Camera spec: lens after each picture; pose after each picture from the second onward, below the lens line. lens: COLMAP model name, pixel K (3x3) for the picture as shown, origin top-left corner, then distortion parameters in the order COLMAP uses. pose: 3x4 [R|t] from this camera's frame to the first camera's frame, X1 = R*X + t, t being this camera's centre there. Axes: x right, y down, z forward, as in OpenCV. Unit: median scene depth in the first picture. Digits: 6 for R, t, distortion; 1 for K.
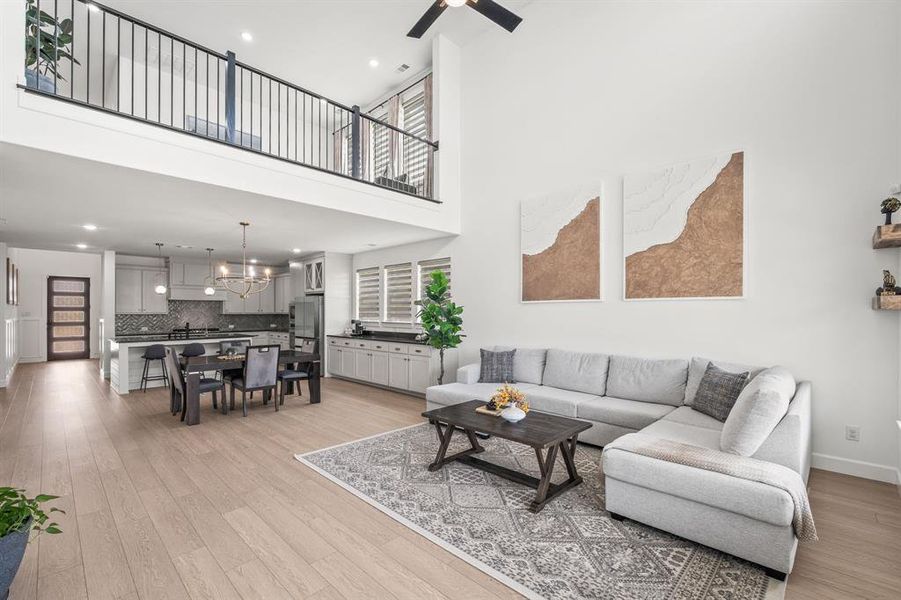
lens RADIAL K [[393.3, 0, 450.5], [0, 393.3, 309.1], [0, 0, 1]] dist [0.000356, 0.000087]
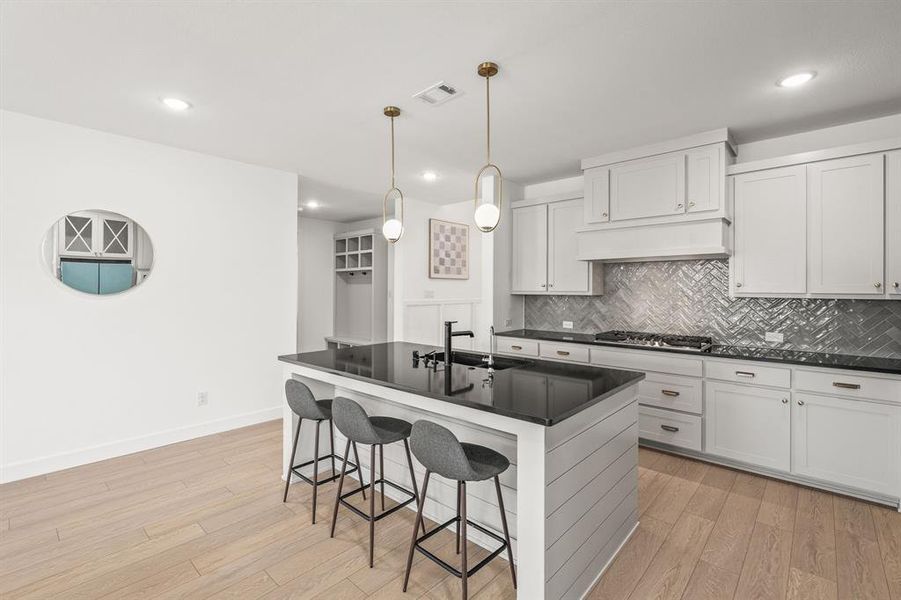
lens RADIAL K [[408.2, 0, 450.1], [0, 408.2, 288.8], [0, 0, 1]] dist [0.000044, -0.000107]
pose [[0.035261, -0.003486, -0.999372, -0.406440], [0.004778, 0.999983, -0.003319, 0.009613], [0.999367, -0.004658, 0.035277, 1.231217]]
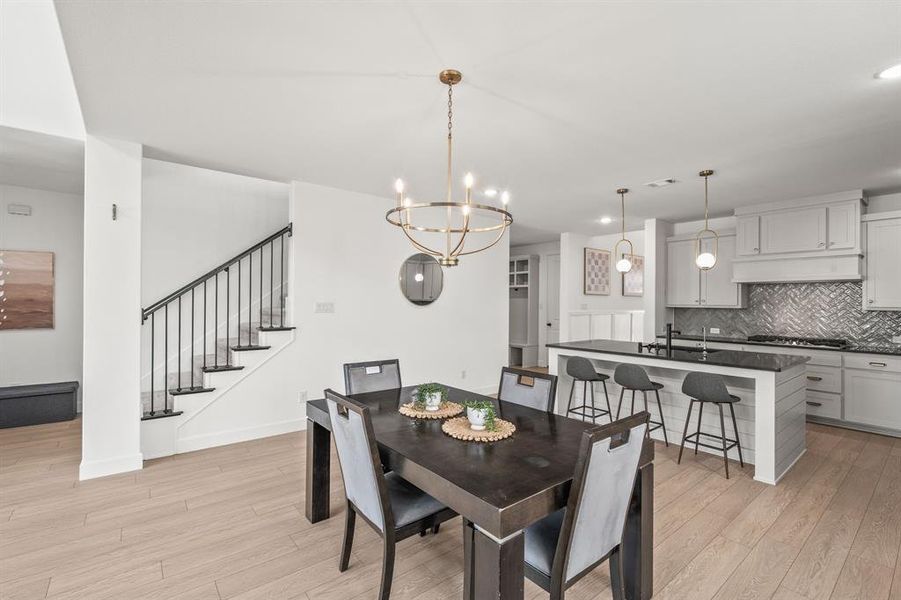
lens RADIAL K [[402.0, 0, 450.5], [0, 402.0, 300.0], [0, 0, 1]] dist [-0.001254, -0.000241]
pose [[-0.120464, -0.007402, -0.992690, -0.115732], [-0.001340, 0.999973, -0.007294, 0.008125], [0.992717, 0.000452, -0.120470, 0.961274]]
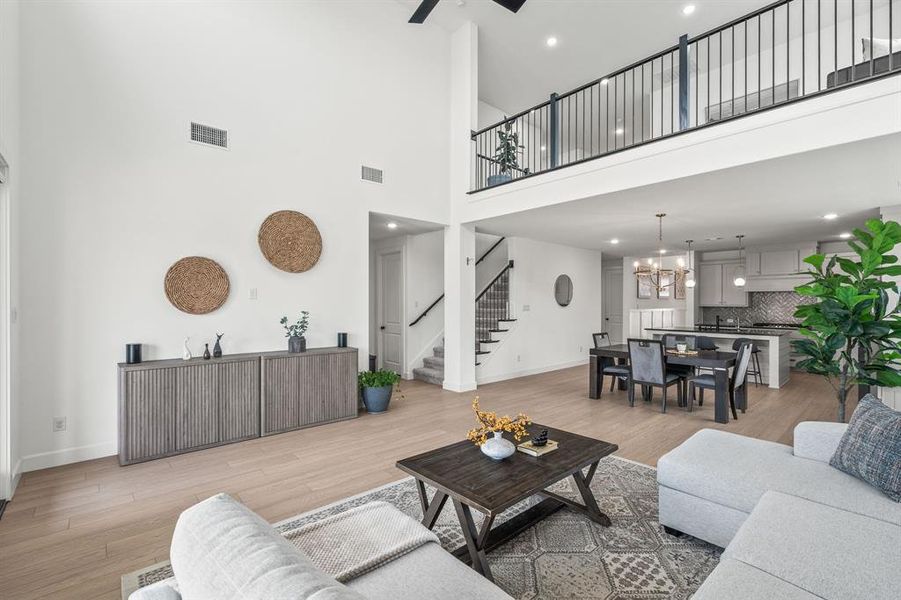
lens RADIAL K [[404.8, 0, 450.5], [0, 404.8, 300.0], [0, 0, 1]] dist [0.001187, 0.000341]
pose [[-0.062819, -0.006306, -0.998005, 0.474387], [0.004608, 0.999968, -0.006608, -0.001479], [0.998014, -0.005014, -0.062788, 0.497593]]
